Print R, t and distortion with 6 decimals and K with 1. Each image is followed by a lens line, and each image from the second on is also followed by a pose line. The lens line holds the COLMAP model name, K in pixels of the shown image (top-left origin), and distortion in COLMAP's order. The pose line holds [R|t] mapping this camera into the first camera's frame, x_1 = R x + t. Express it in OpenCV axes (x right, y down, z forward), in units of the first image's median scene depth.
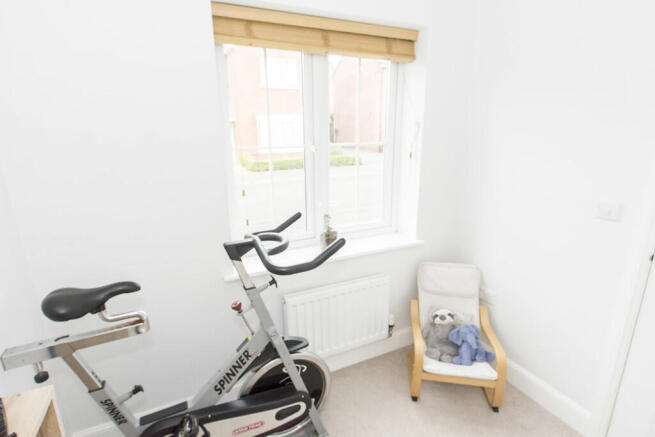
lens RADIAL K [[321.4, 0, 327.5], [0, 321.4, 218.5], [0, 0, 1]] dist [0.000500, 0.000004]
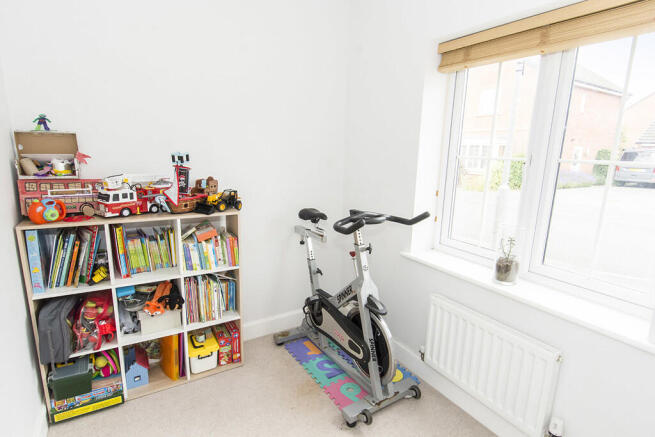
lens RADIAL K [[341.5, 0, 318.9], [0, 341.5, 210.5], [0, 0, 1]] dist [-0.000495, -0.000286]
pose [[0.105631, 0.205558, -0.972928, 1.060659], [-0.270770, 0.947377, 0.170762, -0.132029], [0.956831, 0.245402, 0.155732, 0.466886]]
